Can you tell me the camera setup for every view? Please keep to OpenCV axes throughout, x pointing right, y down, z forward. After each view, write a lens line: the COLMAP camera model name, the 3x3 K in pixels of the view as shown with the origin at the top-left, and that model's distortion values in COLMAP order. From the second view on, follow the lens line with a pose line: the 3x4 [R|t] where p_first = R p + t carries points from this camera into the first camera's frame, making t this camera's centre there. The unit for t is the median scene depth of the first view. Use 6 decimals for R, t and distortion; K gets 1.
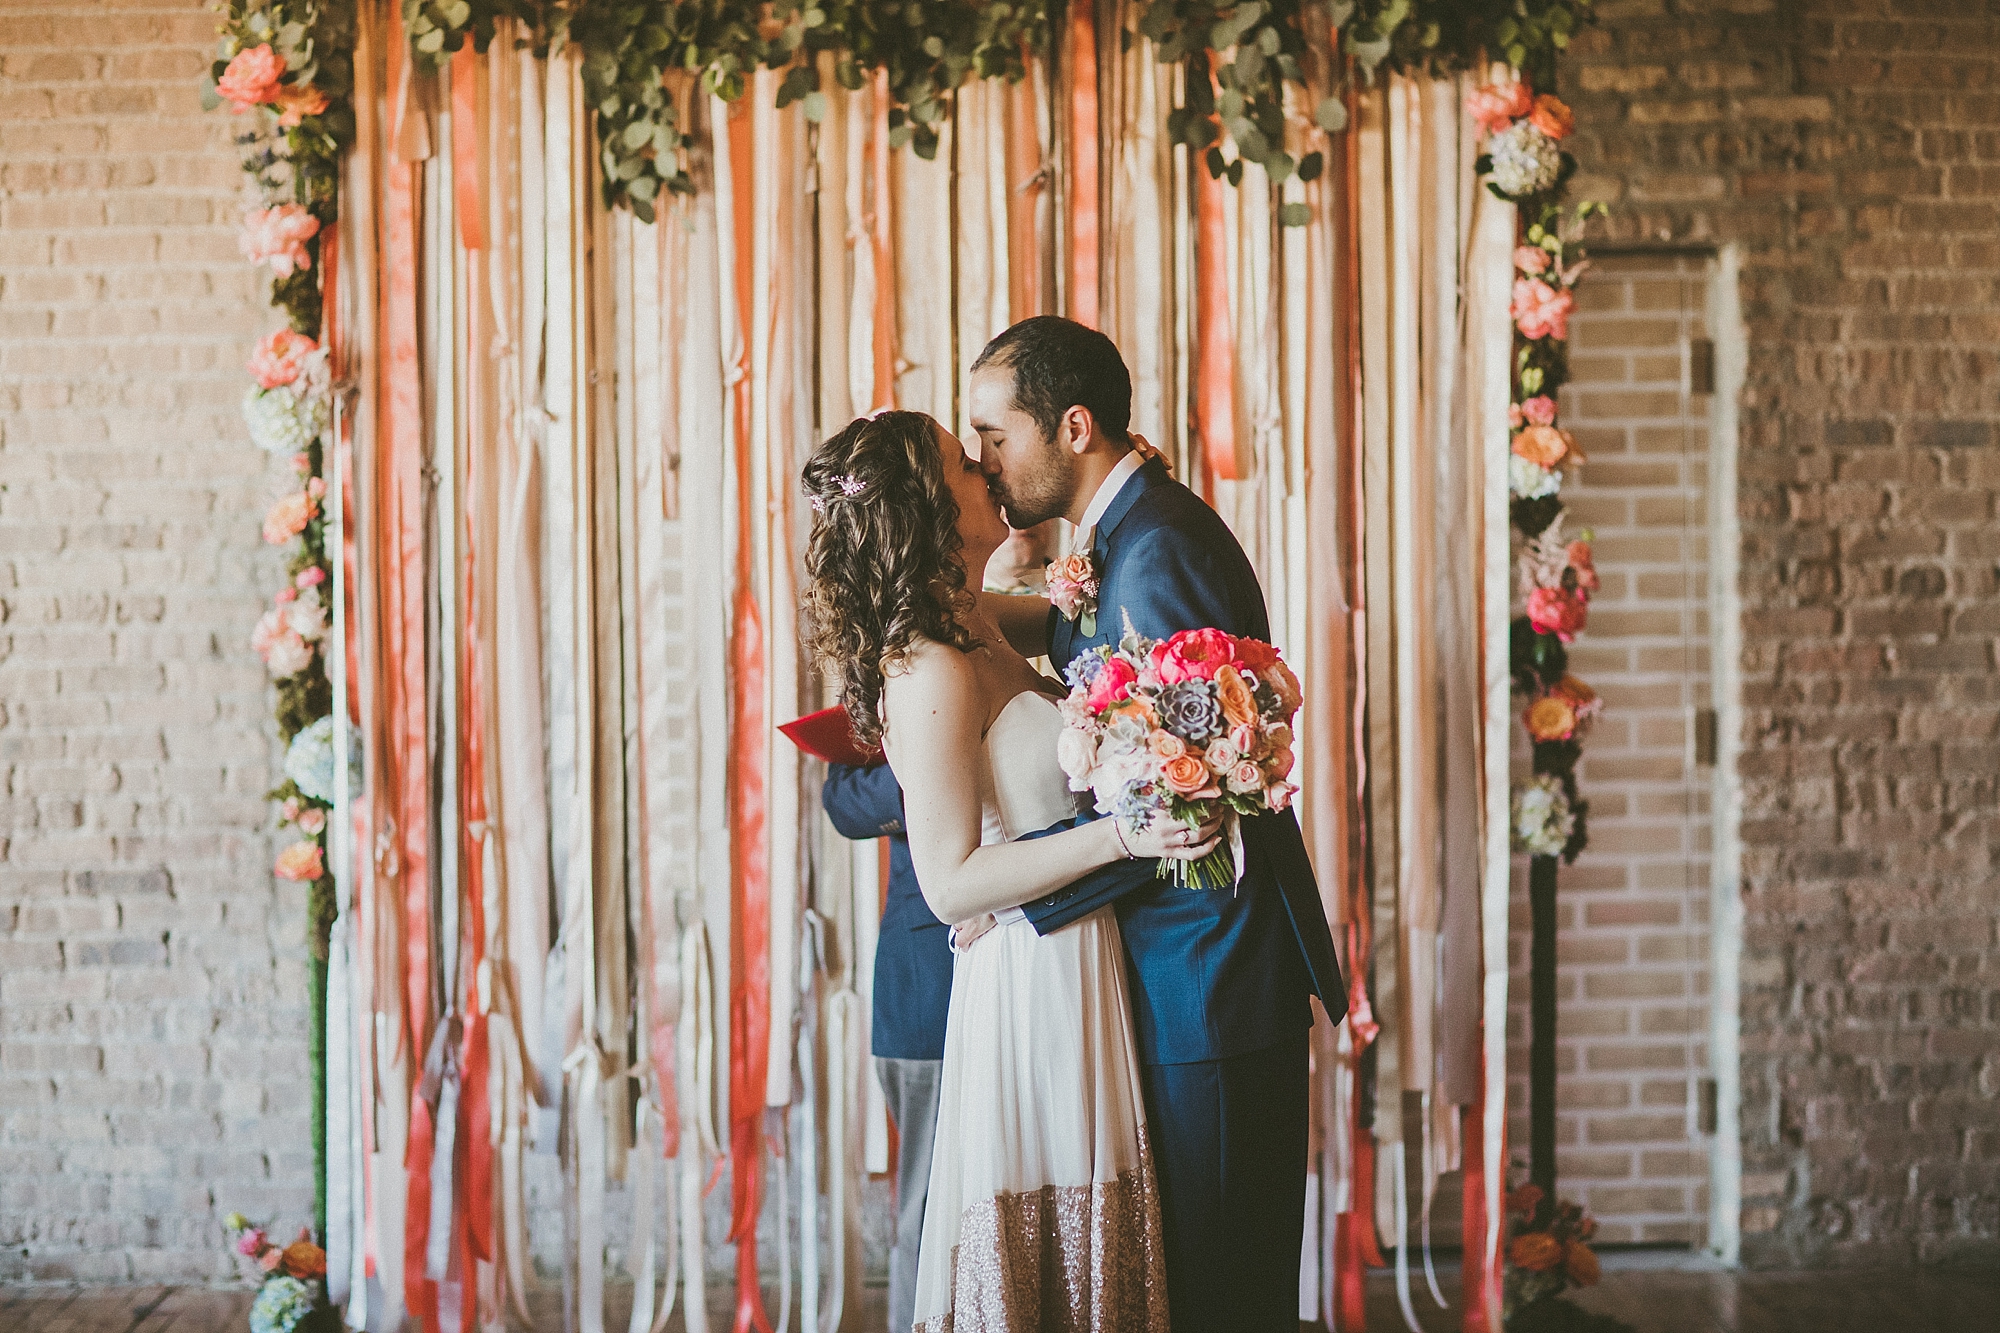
lens RADIAL K [[6570.1, 0, 1000.0], [0, 6570.1, 666.5], [0, 0, 1]] dist [-0.054768, -0.926002]
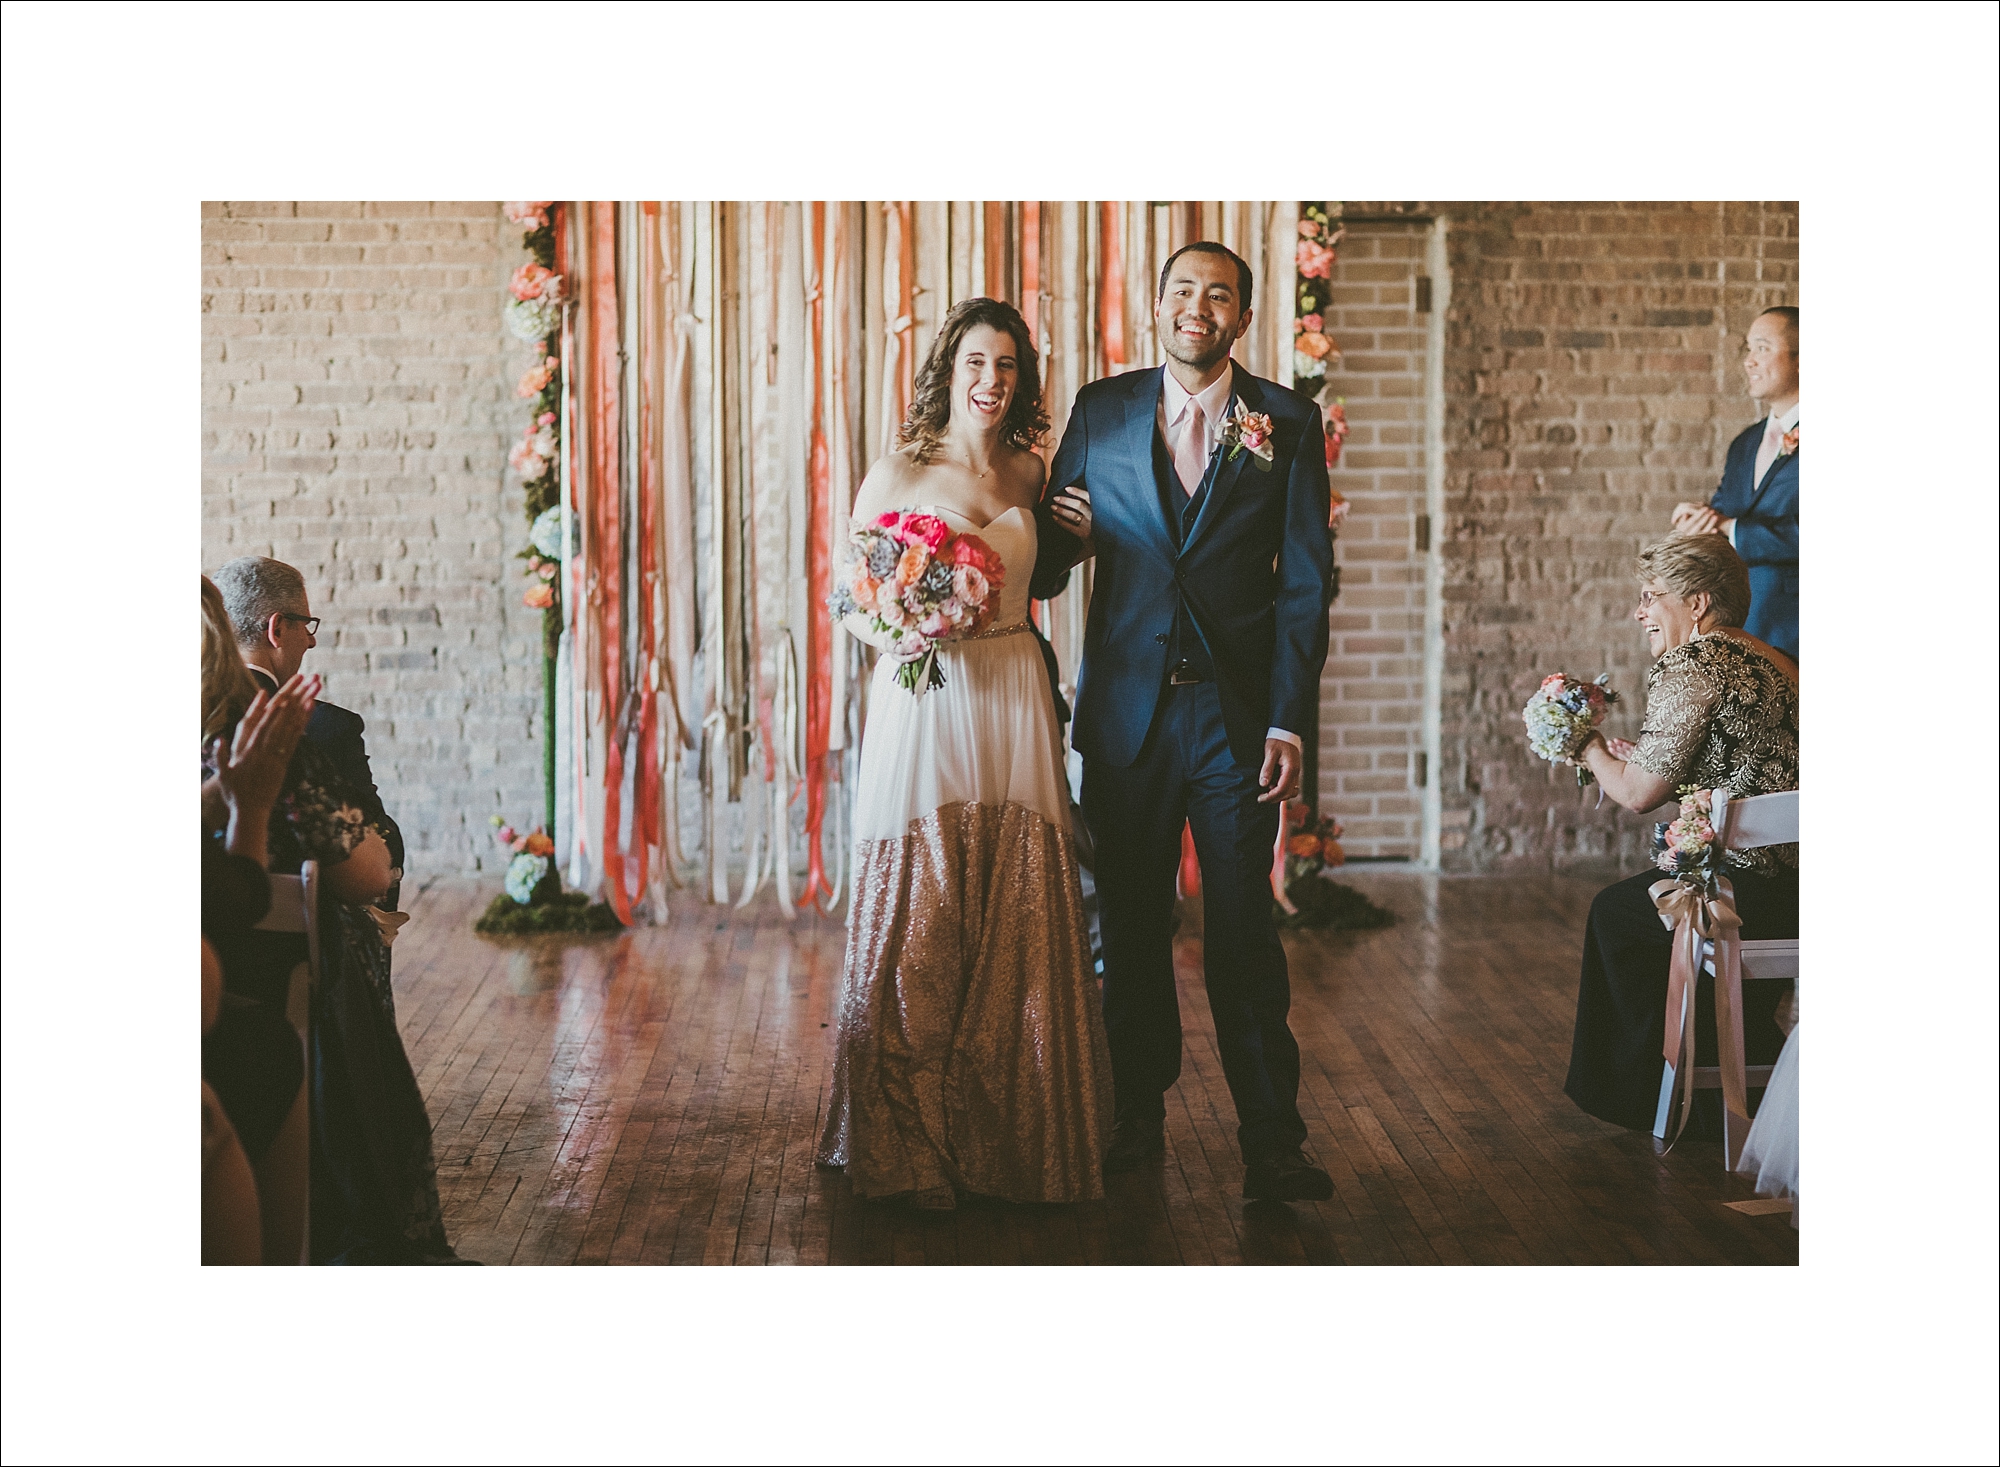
lens RADIAL K [[4900.4, 0, 1088.1], [0, 4900.4, 736.2], [0, 0, 1]] dist [-0.023028, 0.243232]
pose [[0.999511, 0.008044, 0.030223, -0.006964], [-0.009451, 0.998865, 0.046693, 0.005615], [-0.029813, -0.046956, 0.998452, -0.168713]]
